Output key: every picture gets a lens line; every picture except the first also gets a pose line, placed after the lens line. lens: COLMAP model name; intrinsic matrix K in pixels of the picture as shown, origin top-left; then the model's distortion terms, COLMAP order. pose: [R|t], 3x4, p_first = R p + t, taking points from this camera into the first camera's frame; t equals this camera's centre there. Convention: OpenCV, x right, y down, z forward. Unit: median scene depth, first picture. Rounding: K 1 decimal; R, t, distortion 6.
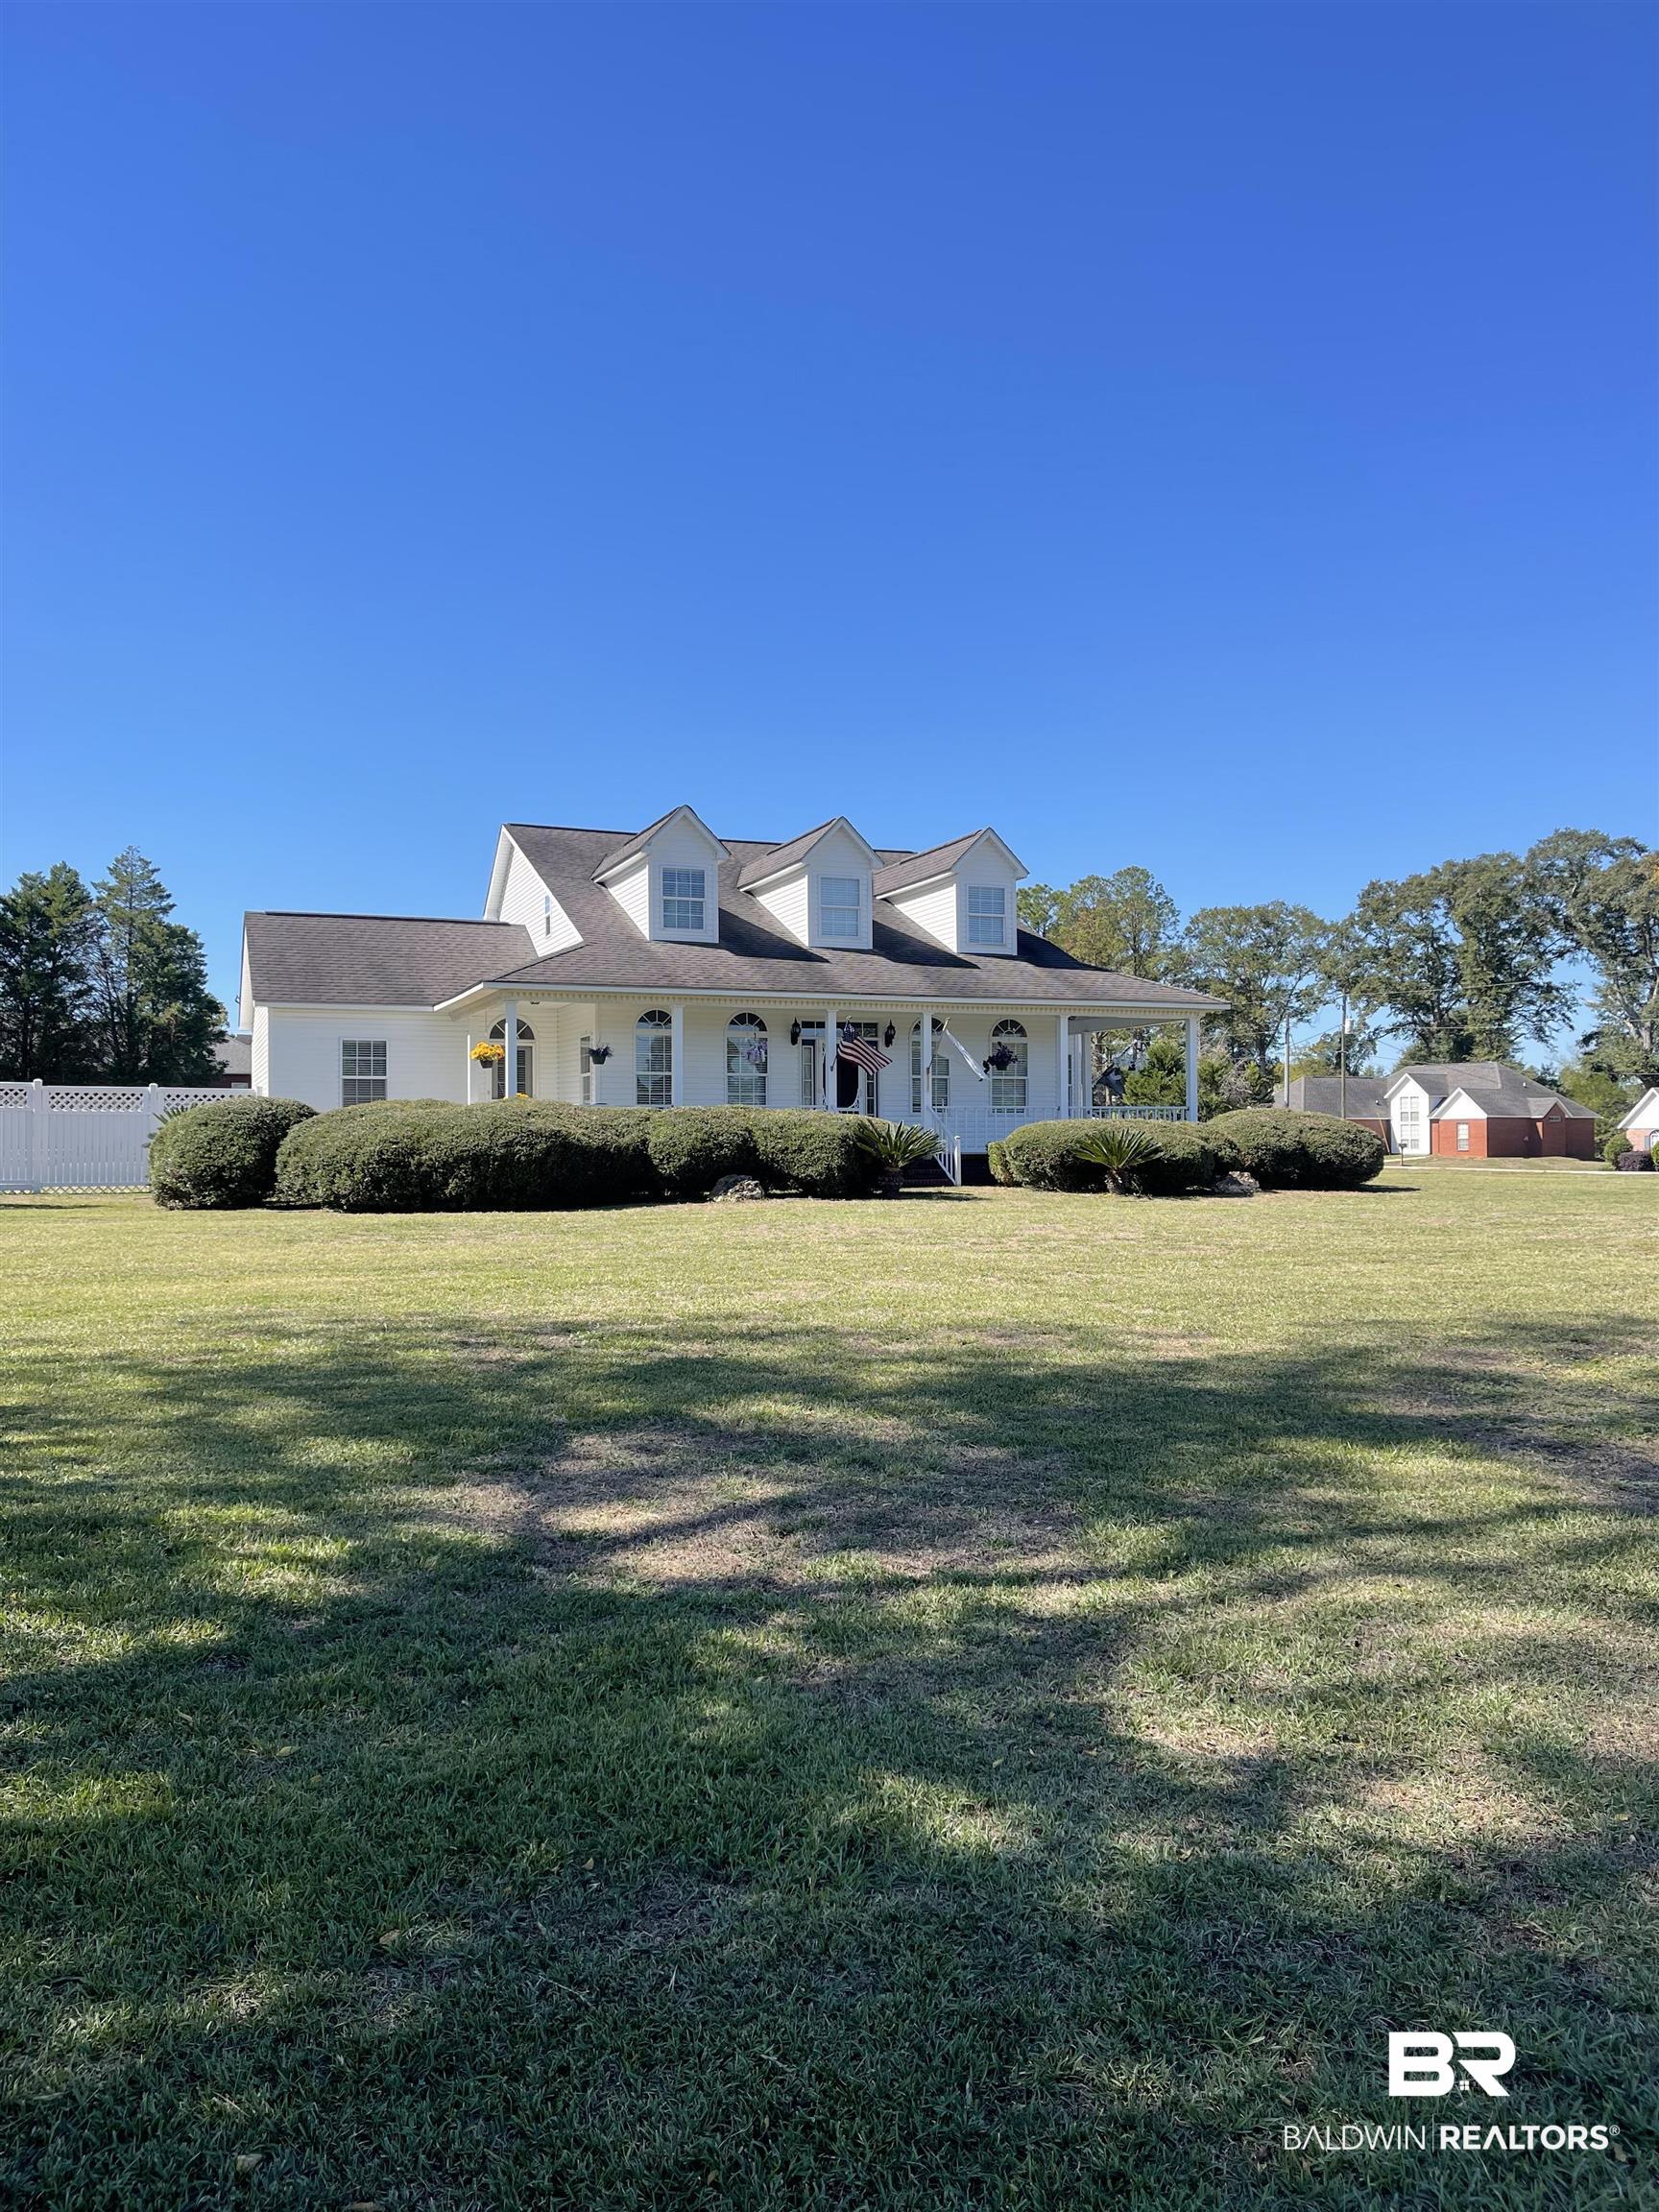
lens RADIAL K [[1669.4, 0, 834.7], [0, 1669.4, 1124.2], [0, 0, 1]] dist [0.134103, 0.002505]
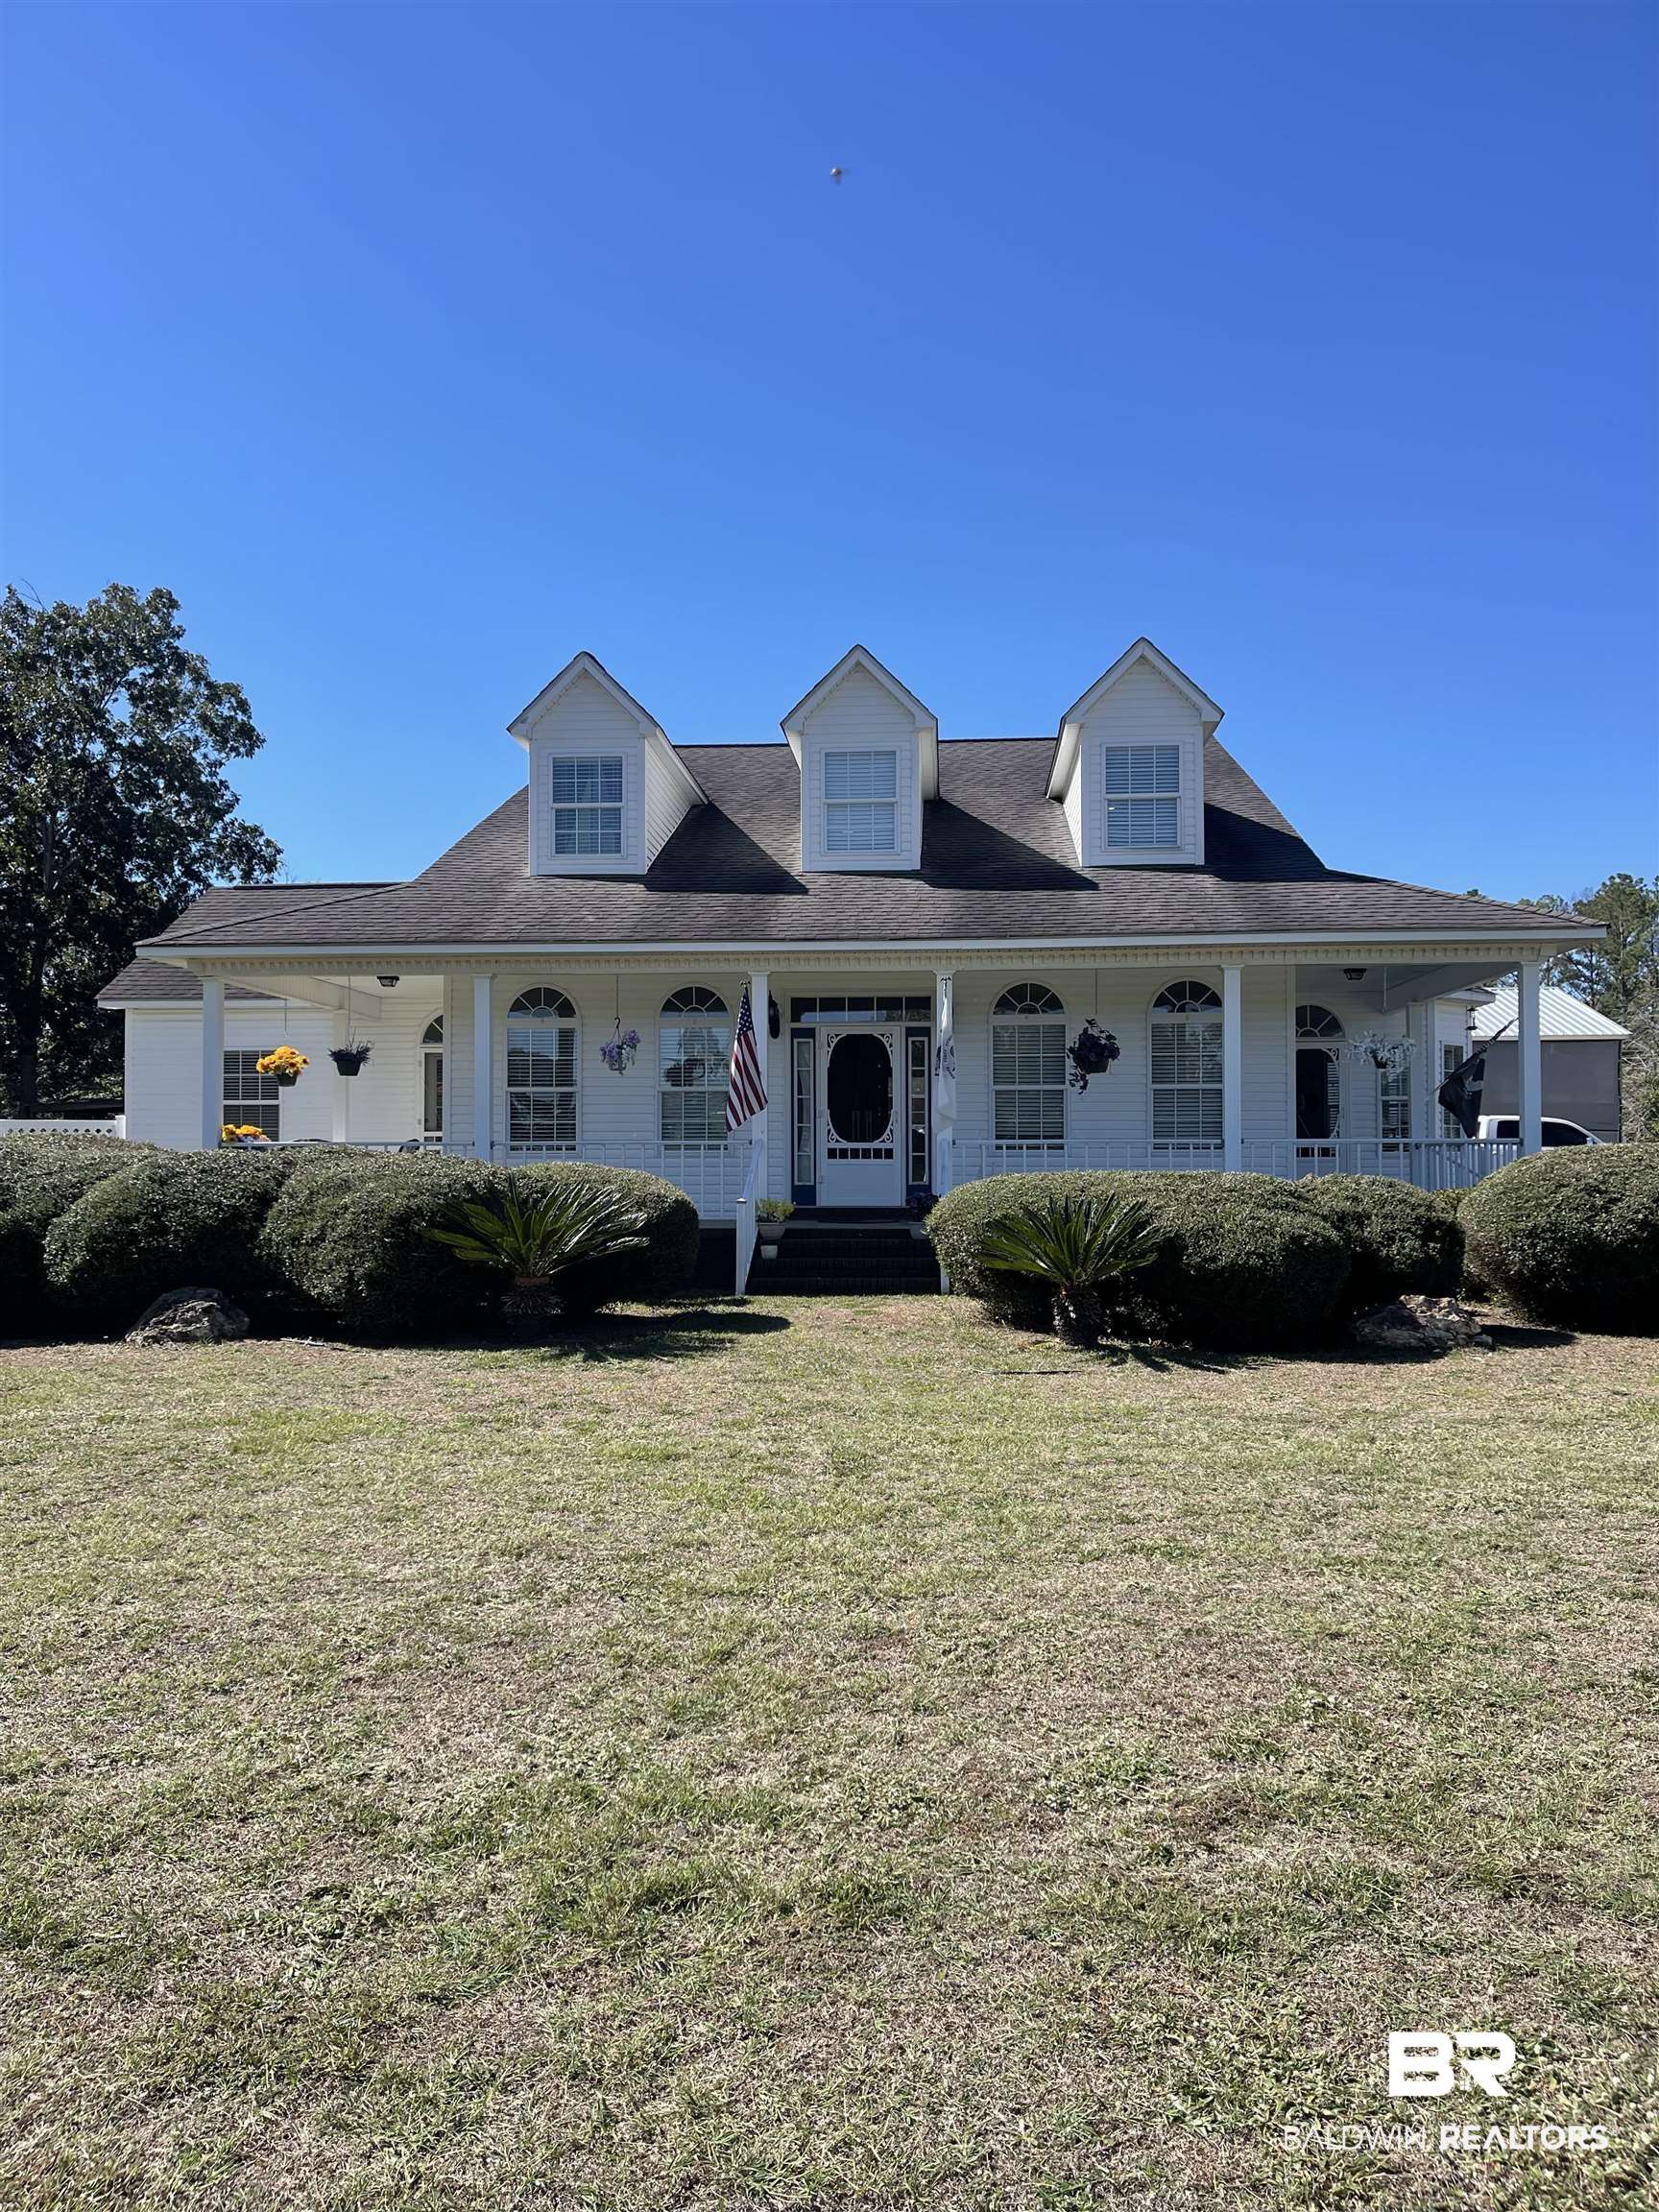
lens RADIAL K [[1669.4, 0, 834.7], [0, 1669.4, 1124.2], [0, 0, 1]] dist [0.134103, 0.002505]
pose [[0.900983, -0.009817, -0.433744, 0.278322], [0.004096, 0.999892, -0.014122, -0.009074], [0.433836, 0.010947, 0.900925, 0.520509]]
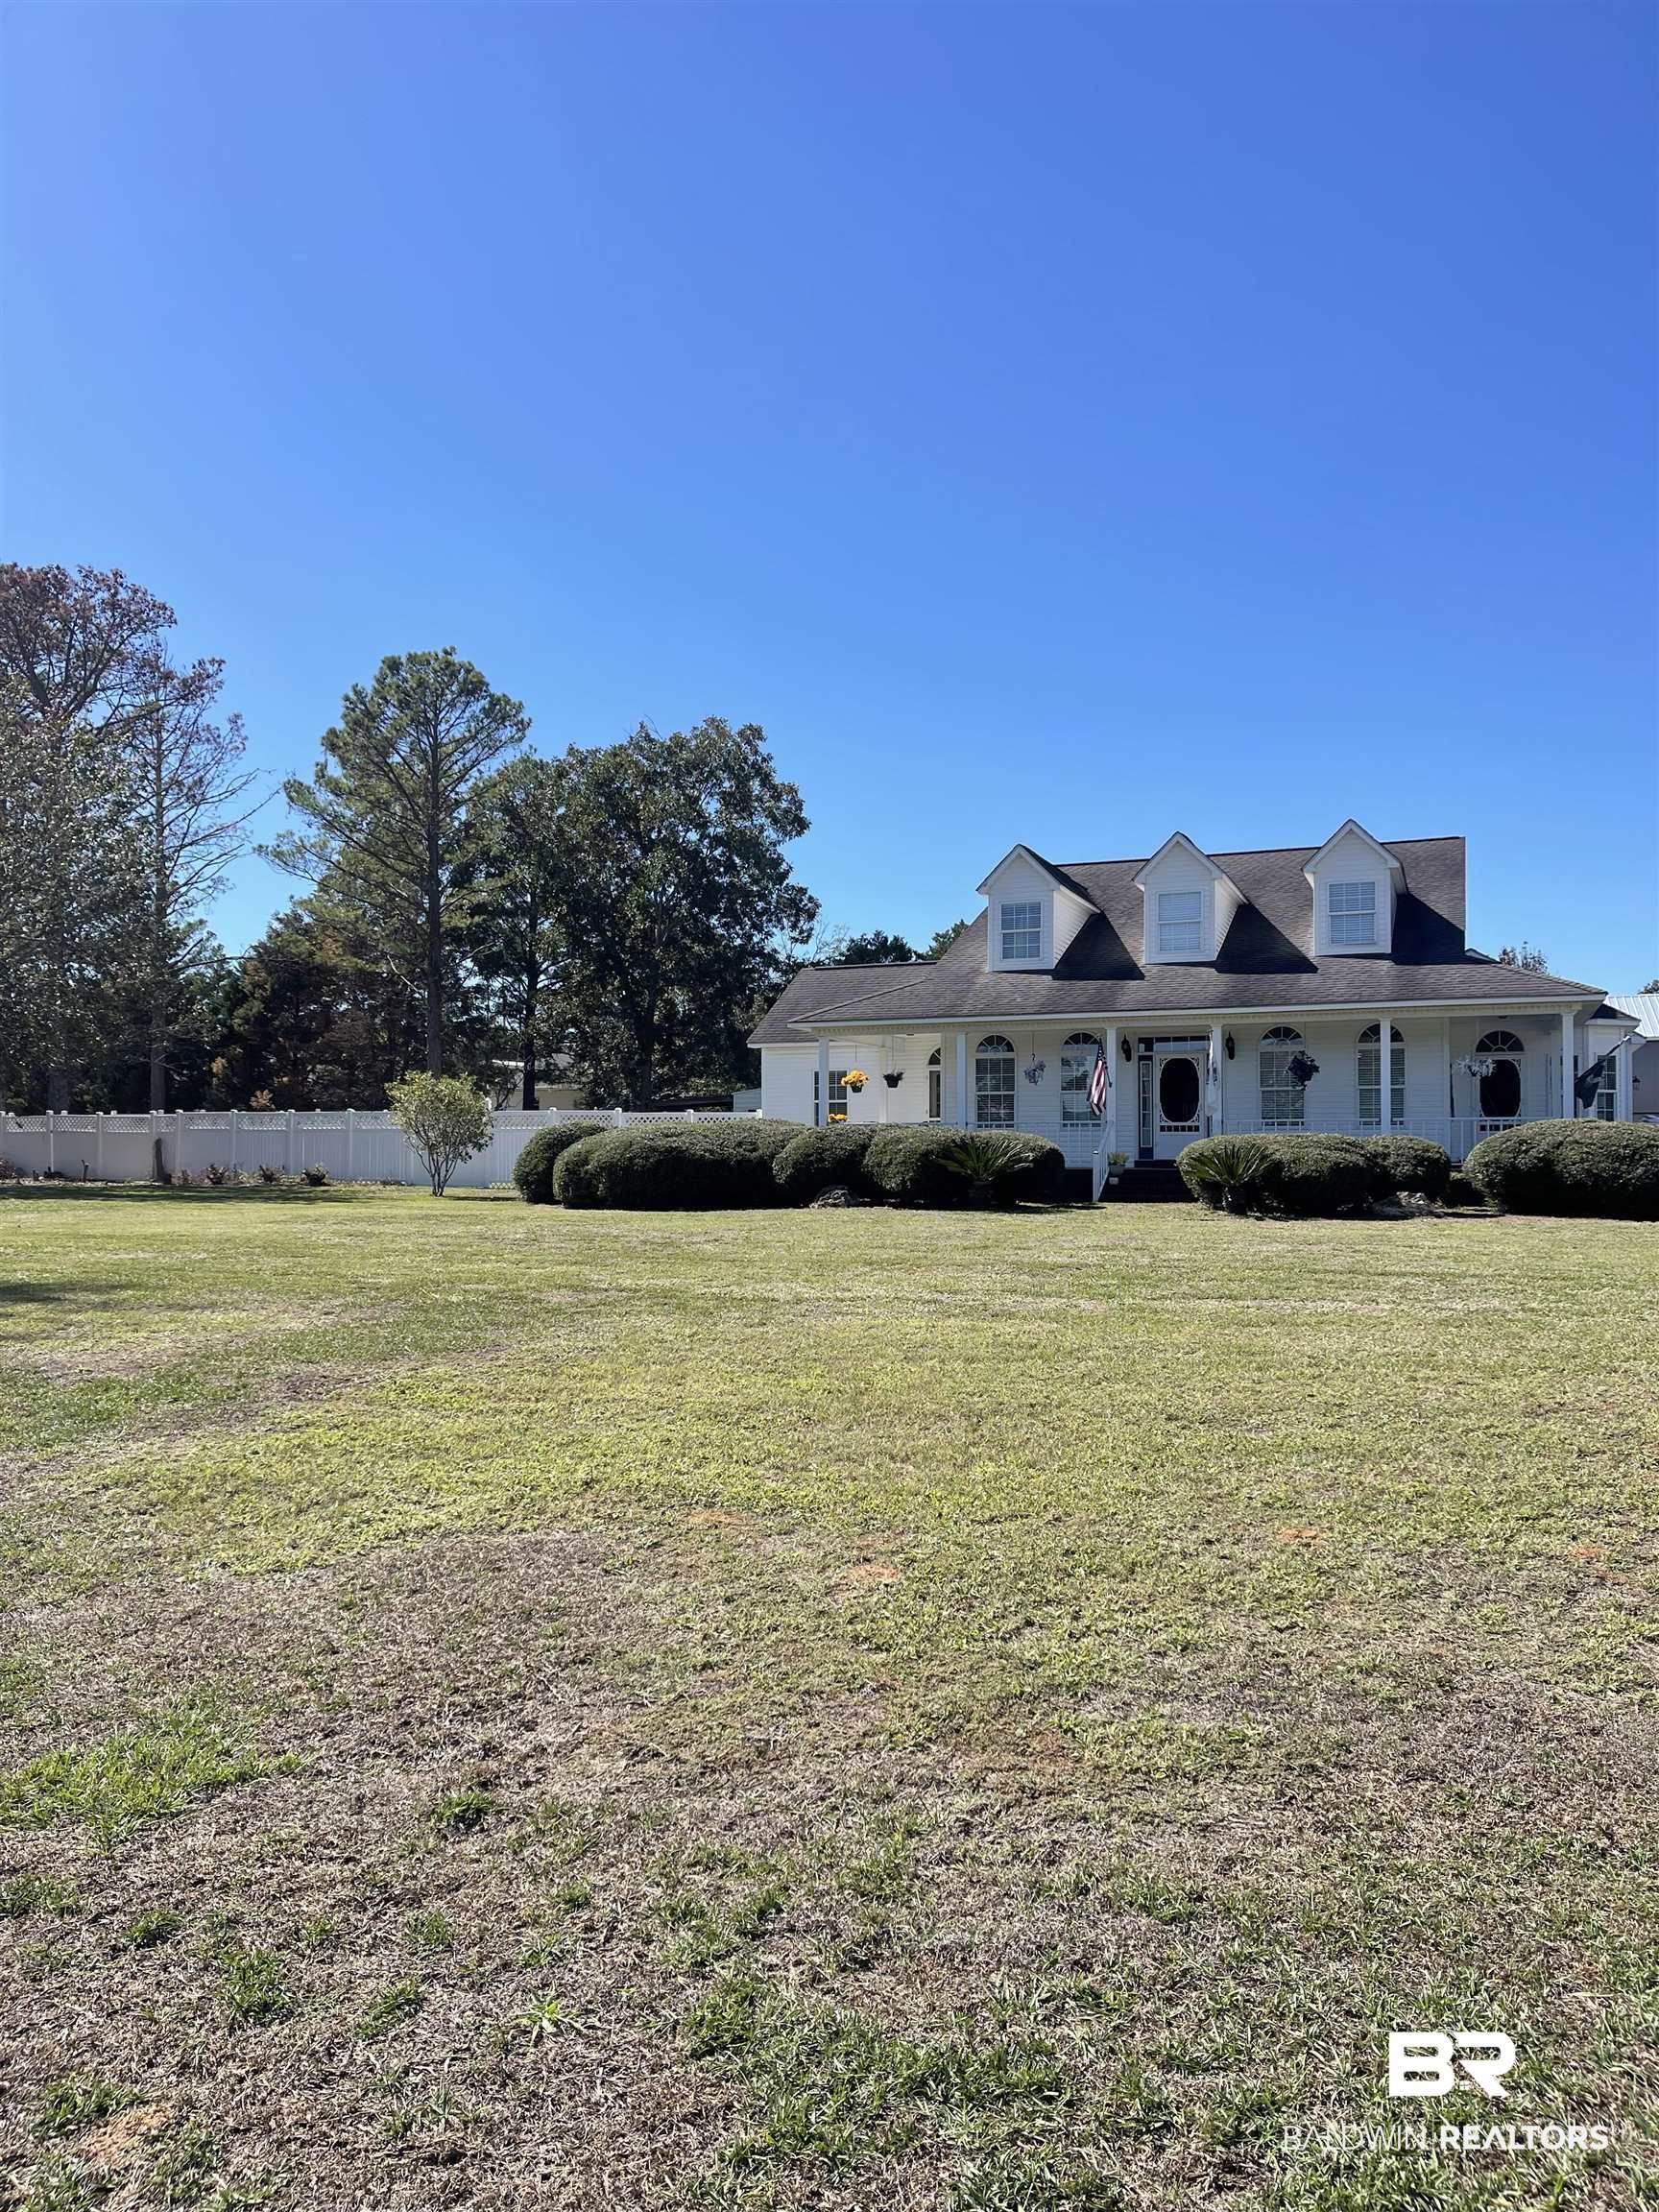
lens RADIAL K [[1669.4, 0, 834.7], [0, 1669.4, 1124.2], [0, 0, 1]] dist [0.134103, 0.002505]
pose [[0.739267, -0.010059, -0.673337, 0.586816], [0.005293, 0.999944, -0.009127, -0.000709], [0.673392, 0.003183, 0.739279, 0.132773]]
